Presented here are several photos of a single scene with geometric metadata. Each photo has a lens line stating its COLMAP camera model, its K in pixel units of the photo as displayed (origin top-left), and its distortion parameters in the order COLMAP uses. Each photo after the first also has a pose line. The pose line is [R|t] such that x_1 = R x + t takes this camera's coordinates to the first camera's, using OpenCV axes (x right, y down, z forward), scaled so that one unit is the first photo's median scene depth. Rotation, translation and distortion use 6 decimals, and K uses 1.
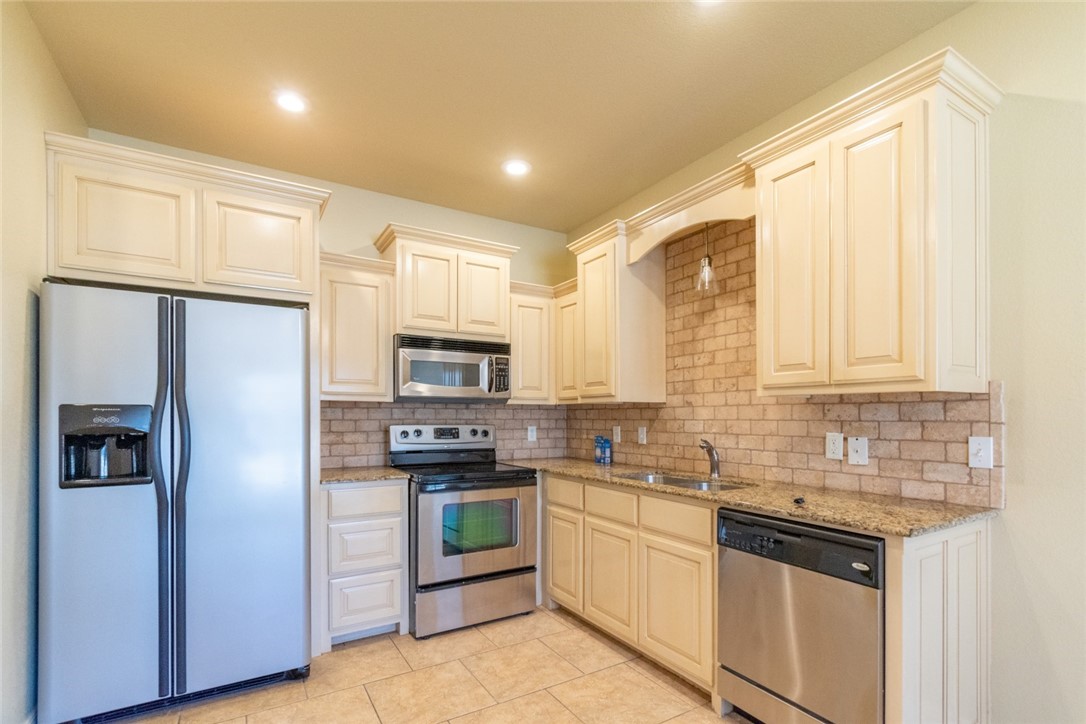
lens RADIAL K [[495.5, 0, 536.9], [0, 495.5, 413.1], [0, 0, 1]] dist [0.000965, 0.000040]
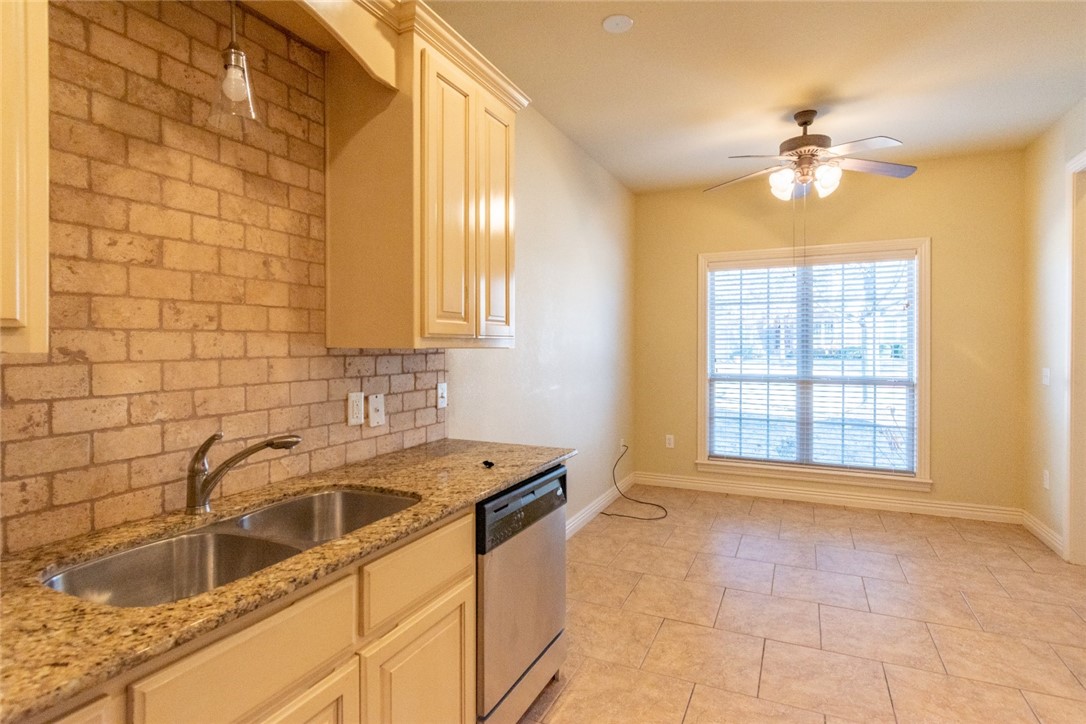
lens RADIAL K [[560.1, 0, 545.0], [0, 560.1, 350.9], [0, 0, 1]] dist [0.001673, 0.000083]
pose [[-0.564555, -0.004541, 0.825383, -0.273215], [0.002570, 0.999970, 0.007260, -0.028074], [-0.825392, 0.006220, -0.564526, 1.072647]]
